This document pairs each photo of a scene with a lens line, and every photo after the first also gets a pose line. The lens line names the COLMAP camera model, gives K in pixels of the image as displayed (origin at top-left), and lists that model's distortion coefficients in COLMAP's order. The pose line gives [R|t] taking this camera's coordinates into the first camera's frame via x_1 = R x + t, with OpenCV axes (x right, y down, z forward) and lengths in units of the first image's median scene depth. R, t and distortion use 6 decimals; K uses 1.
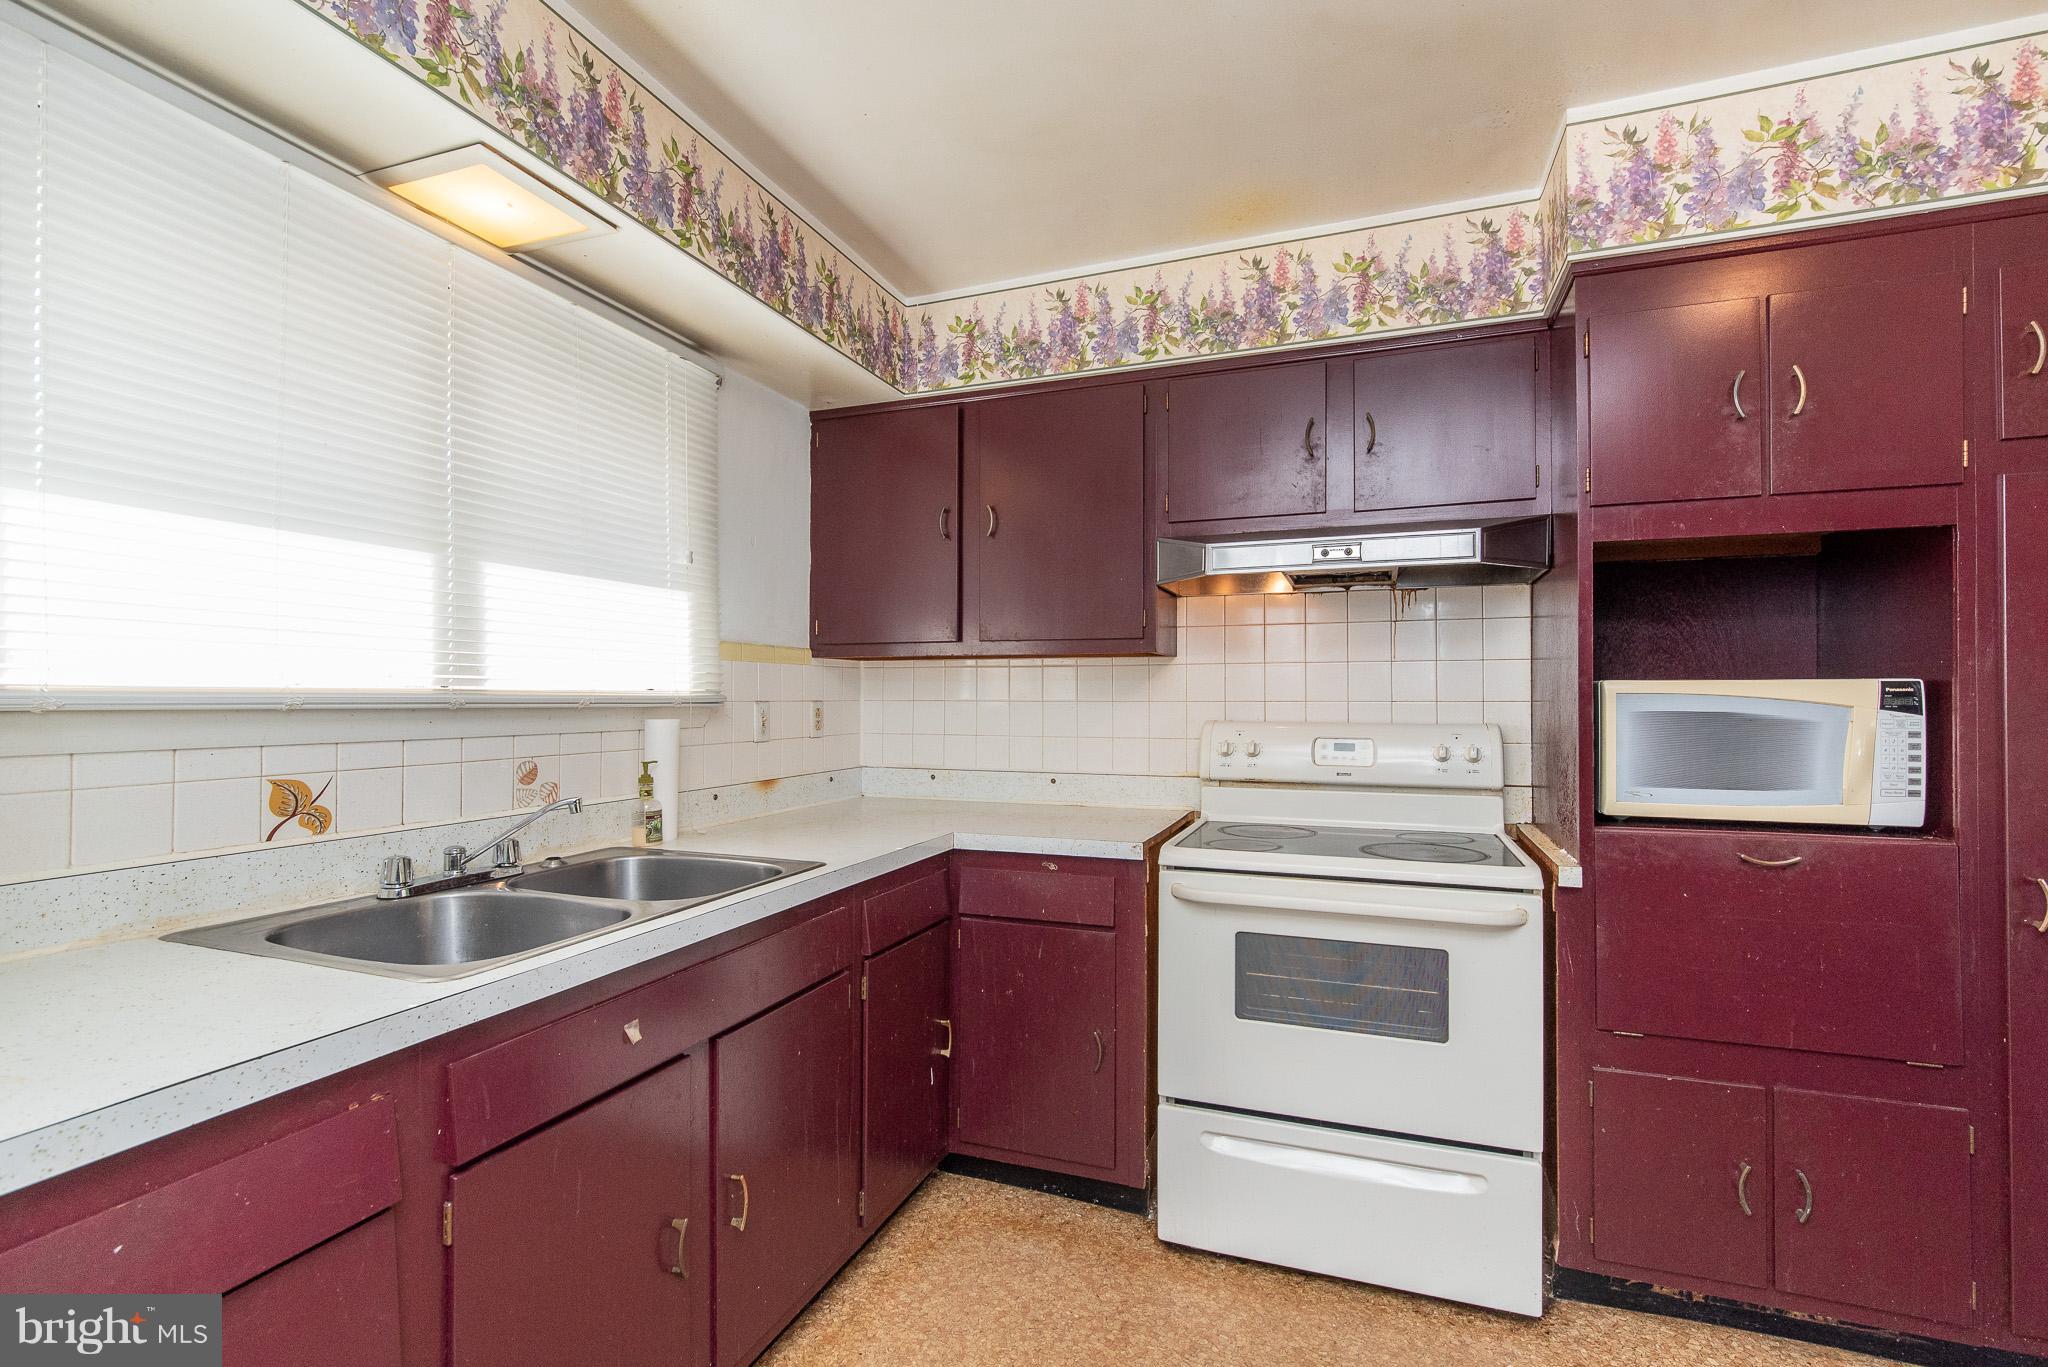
lens RADIAL K [[906.9, 0, 1015.5], [0, 906.9, 691.8], [0, 0, 1]] dist [-0.002762, 0.000016]
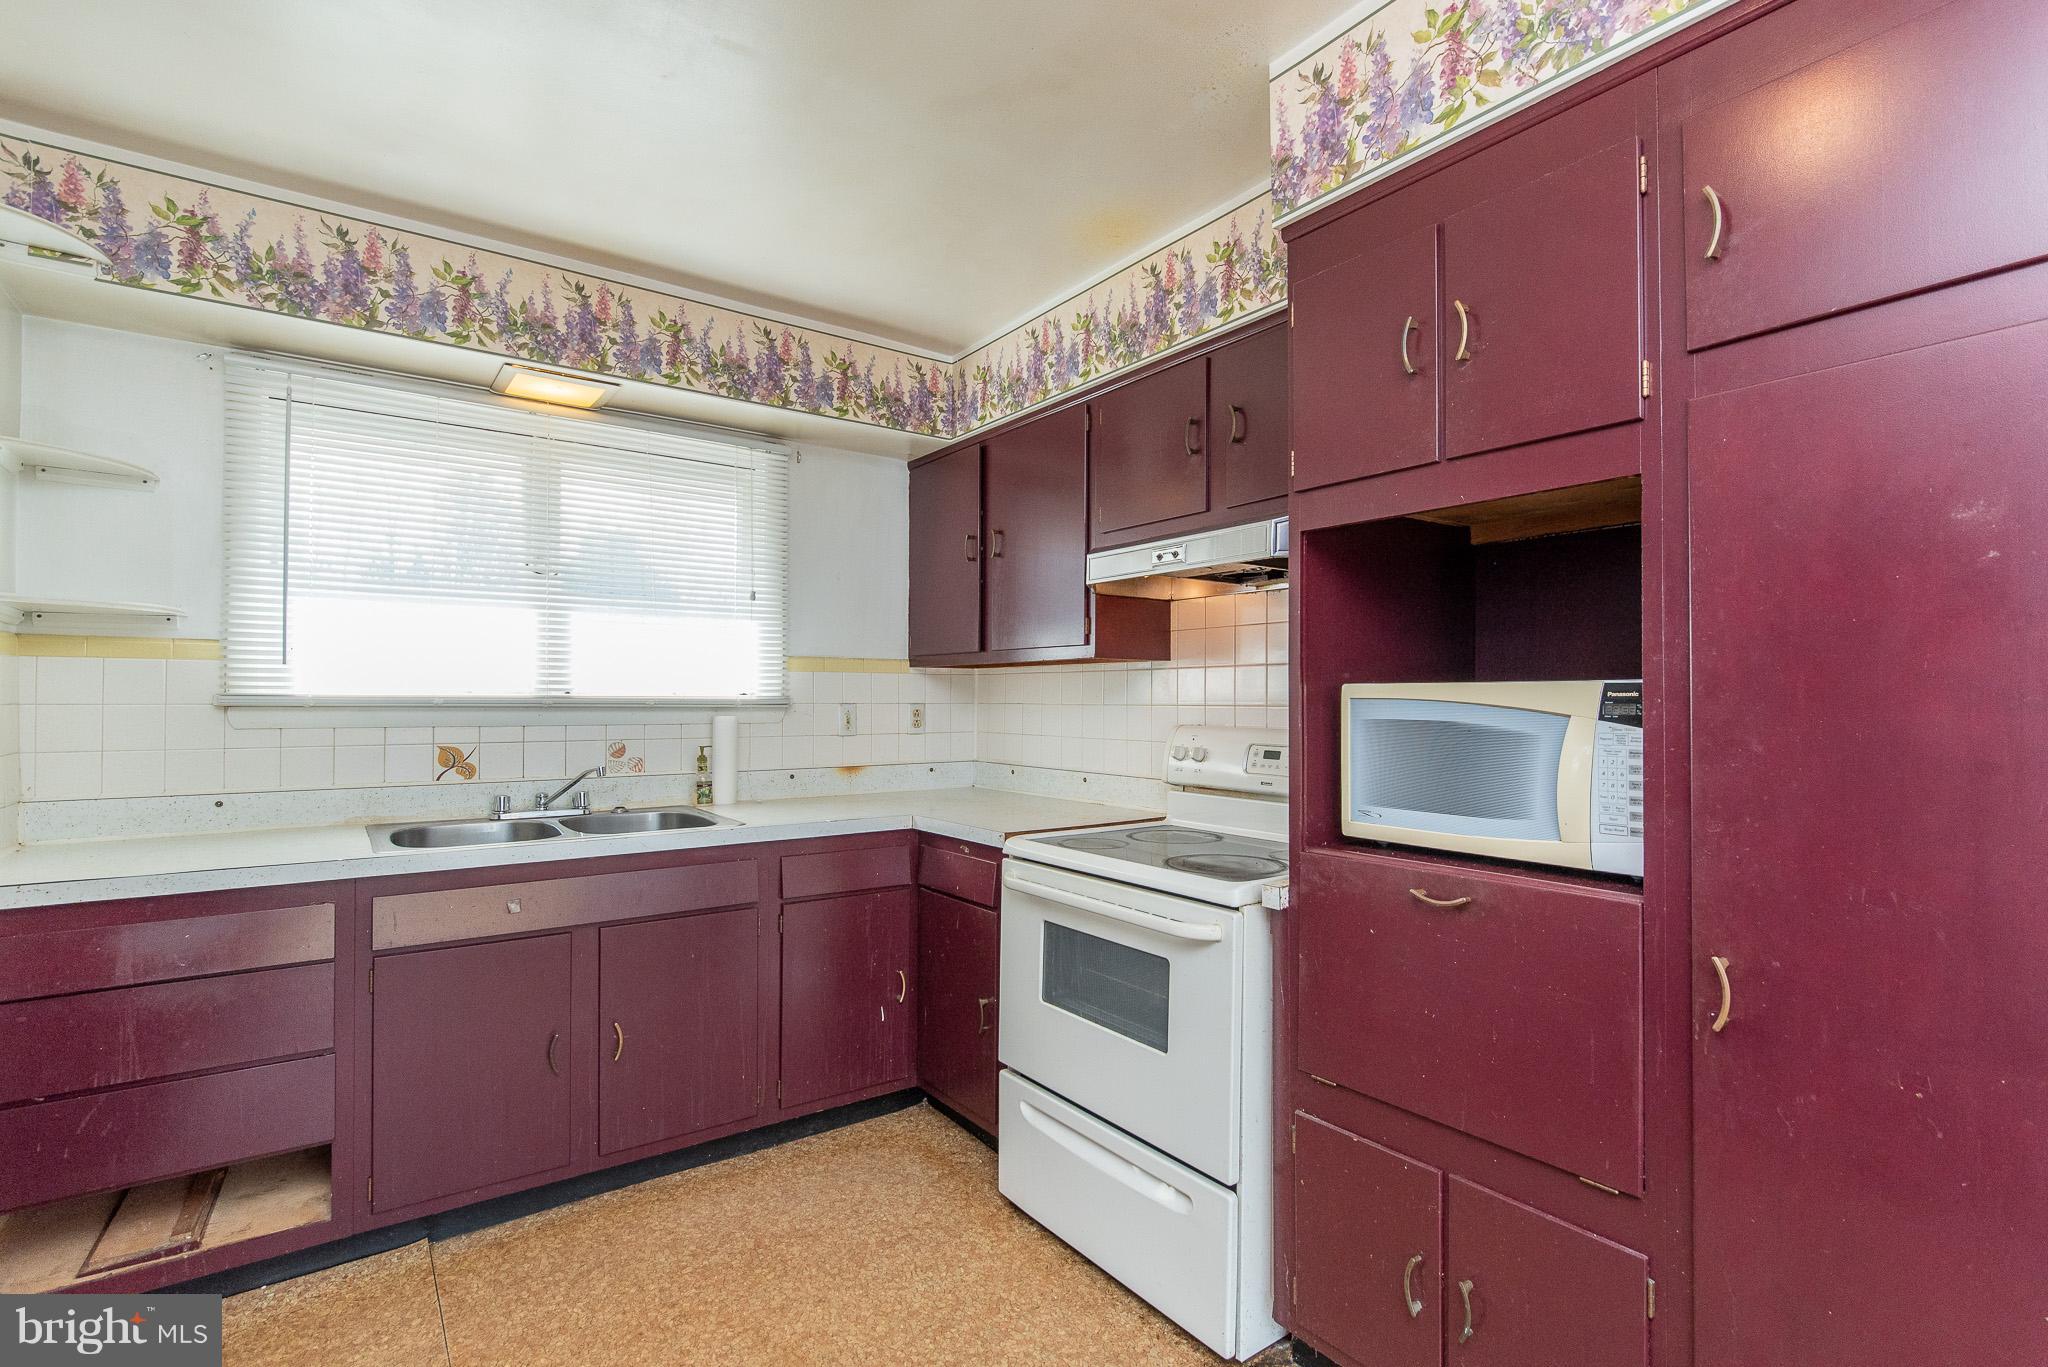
lens RADIAL K [[950.9, 0, 1055.3], [0, 950.9, 693.3], [0, 0, 1]] dist [0.000434, -0.005891]
pose [[0.841273, -0.001252, -0.540609, 0.930871], [0.000909, 0.999999, -0.000903, -0.002699], [0.540610, 0.000268, 0.841274, 0.067220]]
